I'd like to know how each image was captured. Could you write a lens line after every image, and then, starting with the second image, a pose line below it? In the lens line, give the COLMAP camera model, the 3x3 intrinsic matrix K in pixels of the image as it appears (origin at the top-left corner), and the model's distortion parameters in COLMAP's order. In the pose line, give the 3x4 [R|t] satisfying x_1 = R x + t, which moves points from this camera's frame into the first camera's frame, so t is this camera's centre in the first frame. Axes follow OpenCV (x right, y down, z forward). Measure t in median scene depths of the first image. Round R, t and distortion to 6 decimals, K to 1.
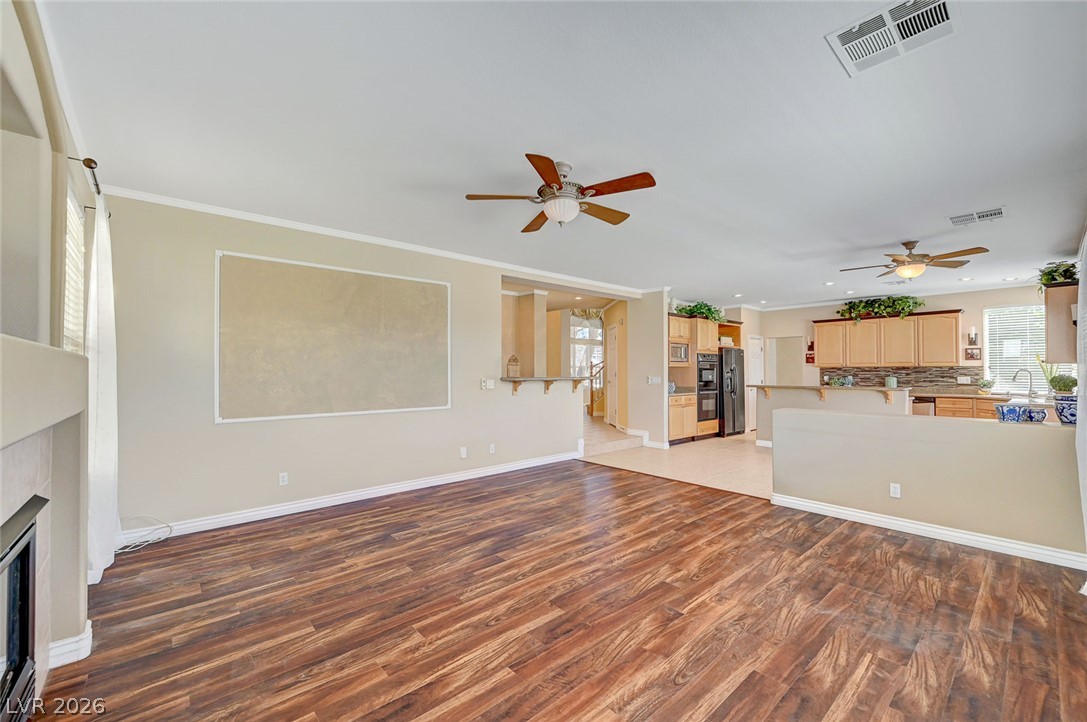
lens RADIAL K [[429.0, 0, 559.4], [0, 429.0, 367.7], [0, 0, 1]] dist [-0.002671, 0.000870]
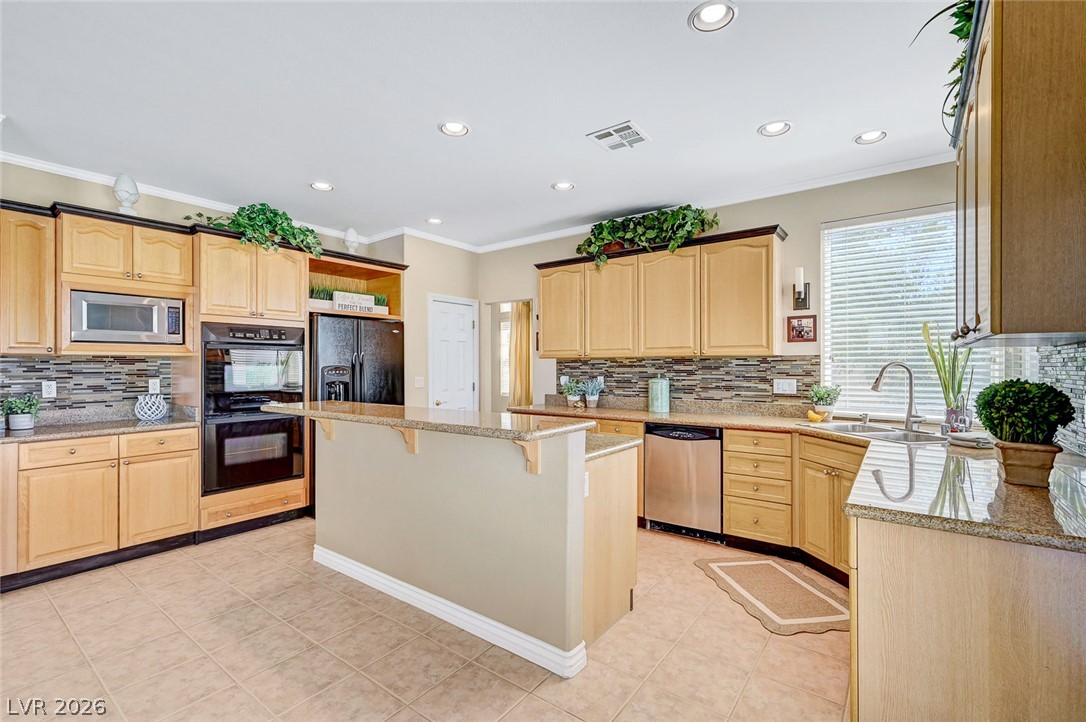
lens RADIAL K [[478.4, 0, 539.3], [0, 478.4, 366.3], [0, 0, 1]] dist [0.004795, 0.000092]
pose [[0.980380, -0.001570, 0.197112, 0.933254], [-0.000670, 0.999936, 0.011299, 0.003516], [-0.197117, -0.011209, 0.980316, 0.875354]]
